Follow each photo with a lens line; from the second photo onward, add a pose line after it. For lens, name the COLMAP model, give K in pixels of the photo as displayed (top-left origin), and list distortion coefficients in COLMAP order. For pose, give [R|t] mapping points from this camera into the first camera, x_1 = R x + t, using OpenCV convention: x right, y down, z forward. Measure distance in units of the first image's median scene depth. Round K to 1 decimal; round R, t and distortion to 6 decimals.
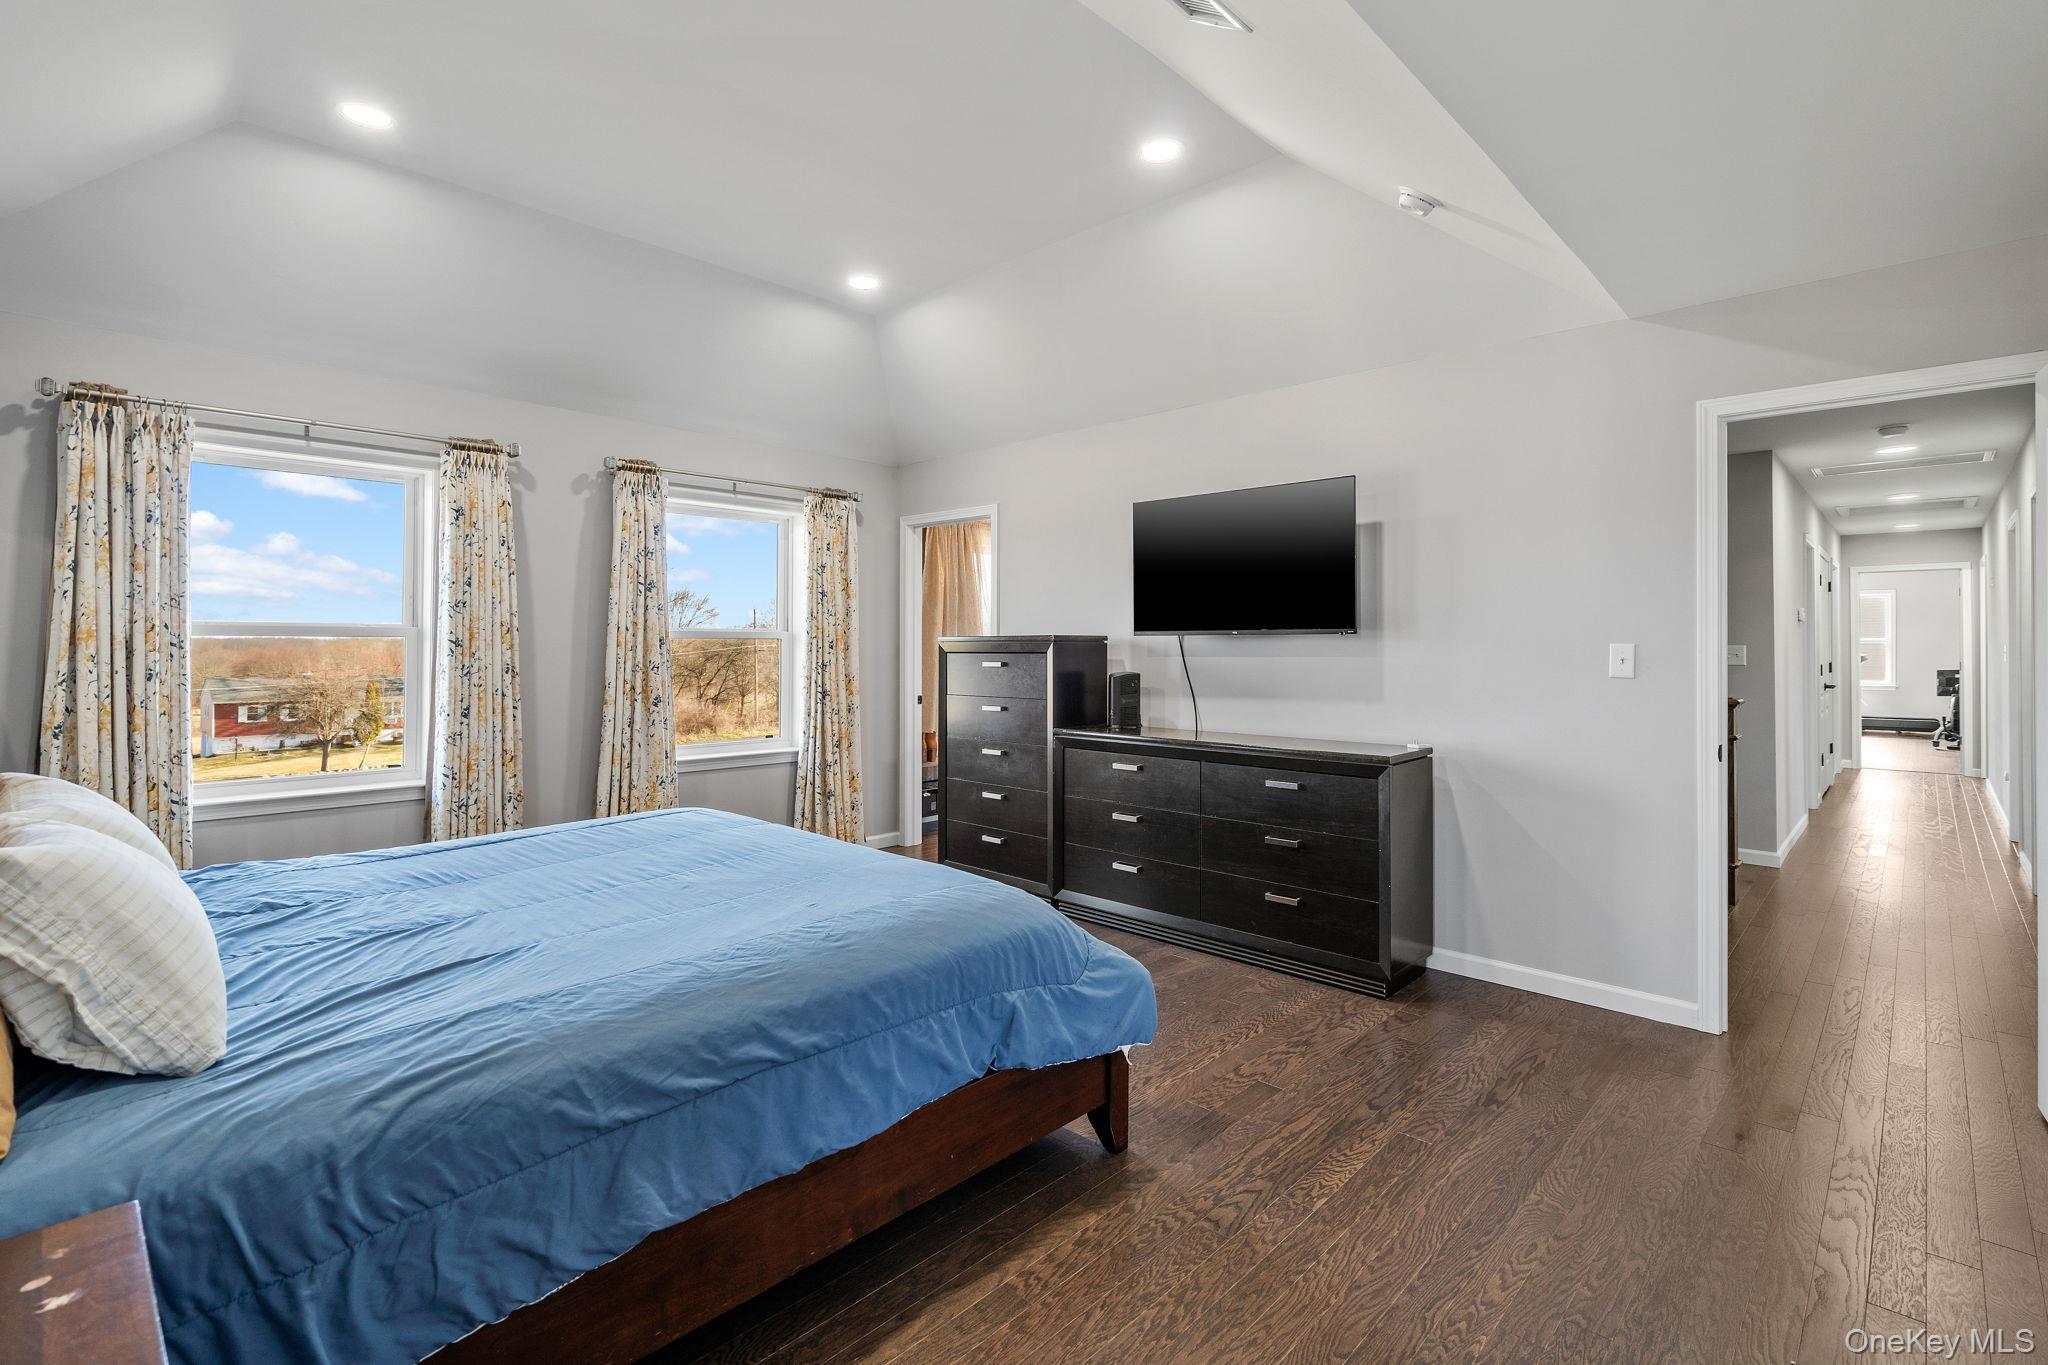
lens RADIAL K [[942.3, 0, 1016.8], [0, 942.3, 624.7], [0, 0, 1]] dist [-0.000844, 0.000504]
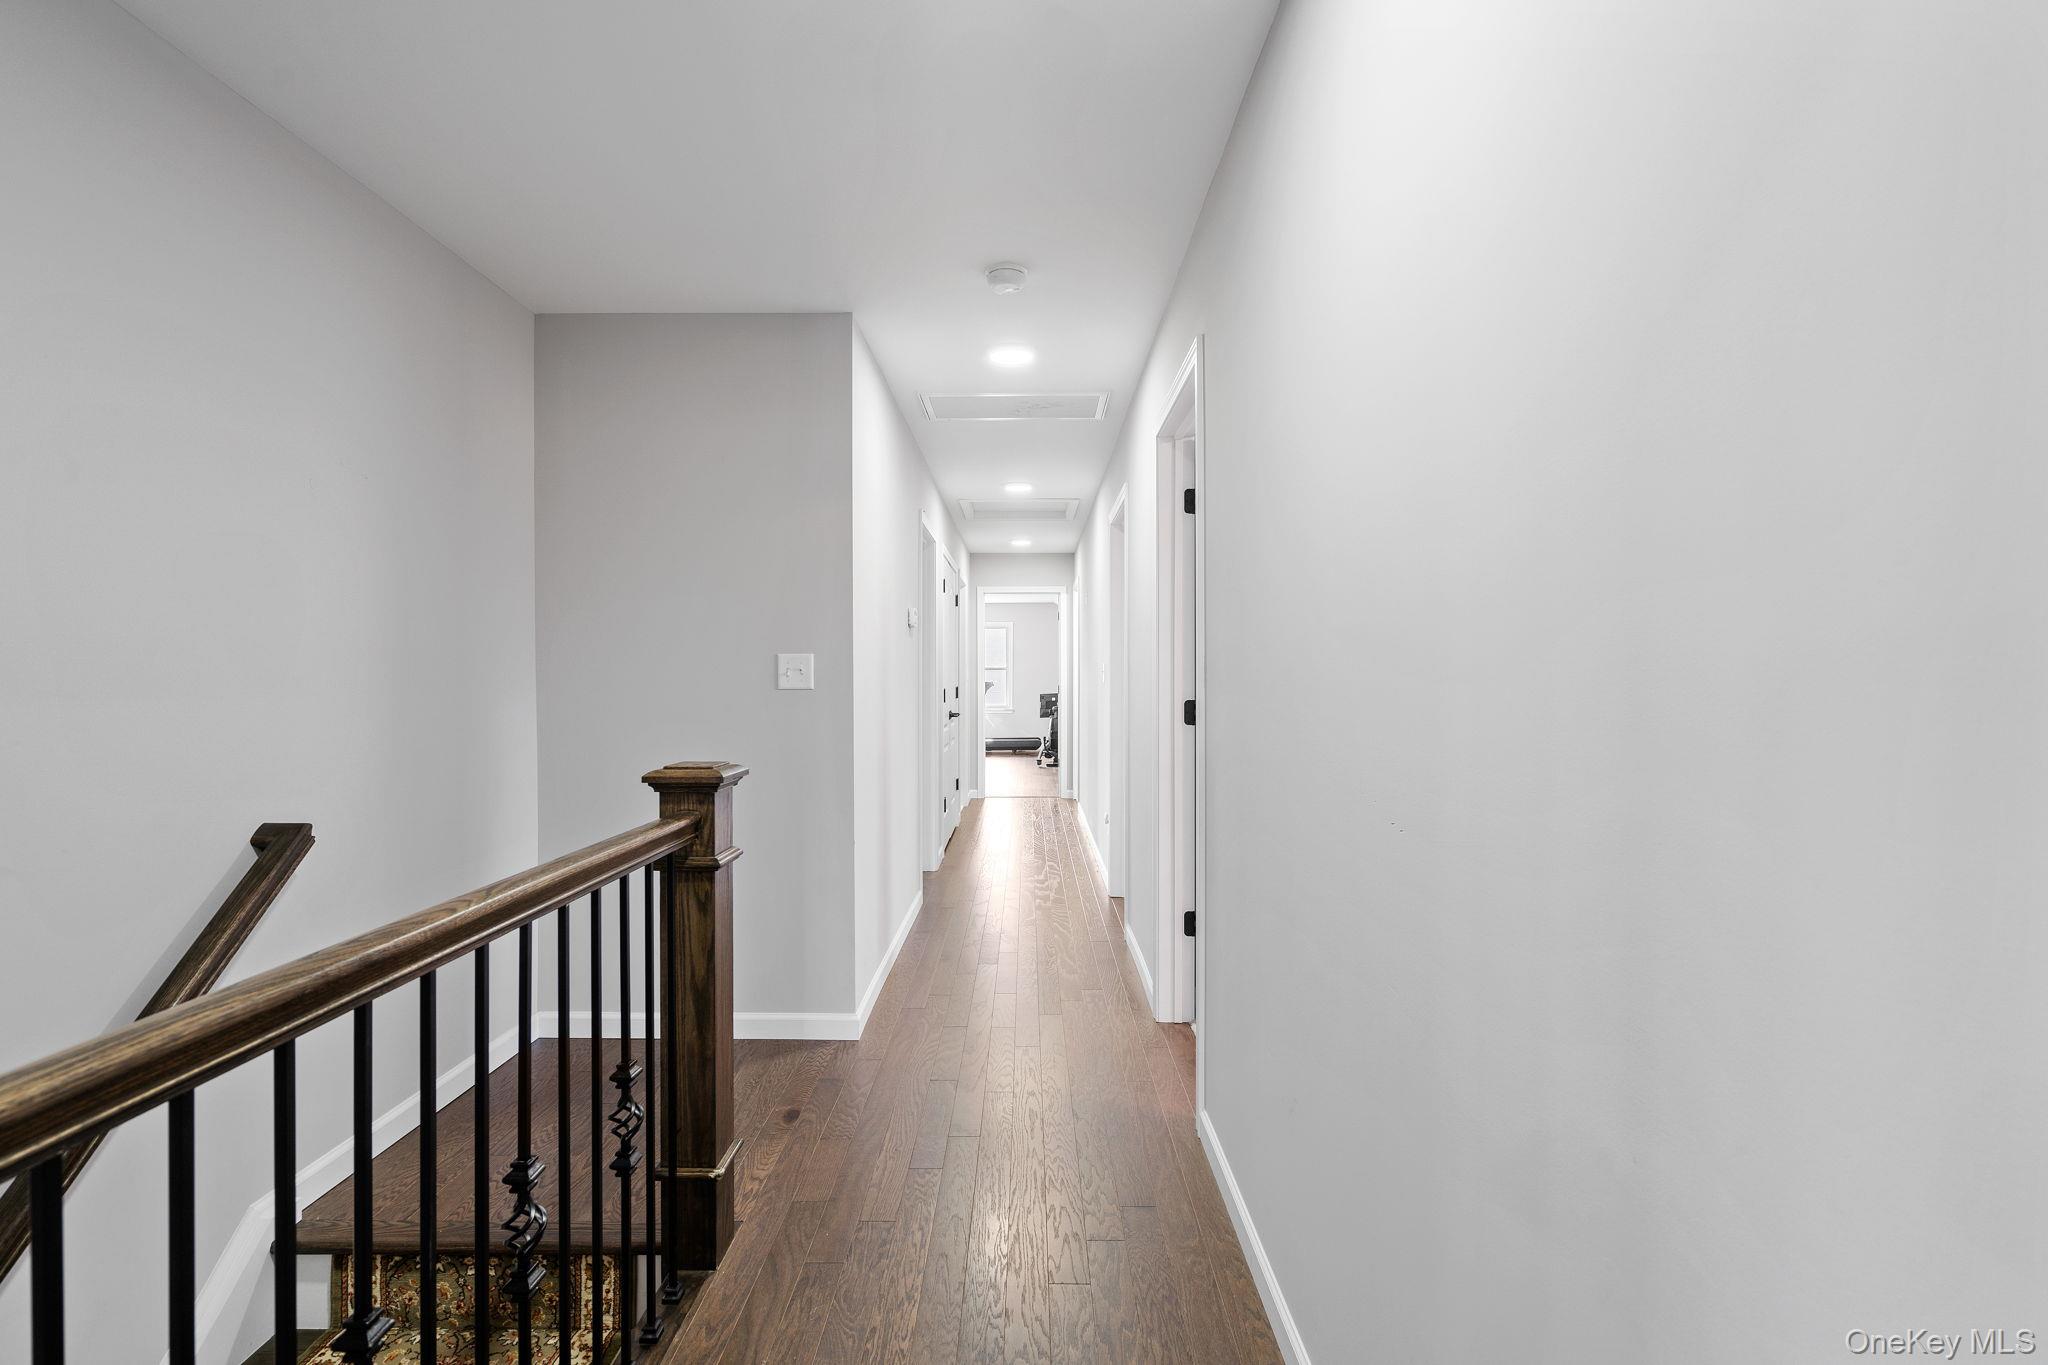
lens RADIAL K [[928.3, 0, 1023.7], [0, 928.3, 650.3], [0, 0, 1]] dist [-0.001916, 0.000415]
pose [[0.724156, 0.013237, 0.689509, 0.295559], [-0.005028, 0.999891, -0.013915, 0.016890], [-0.689618, 0.006610, 0.724143, 0.313120]]
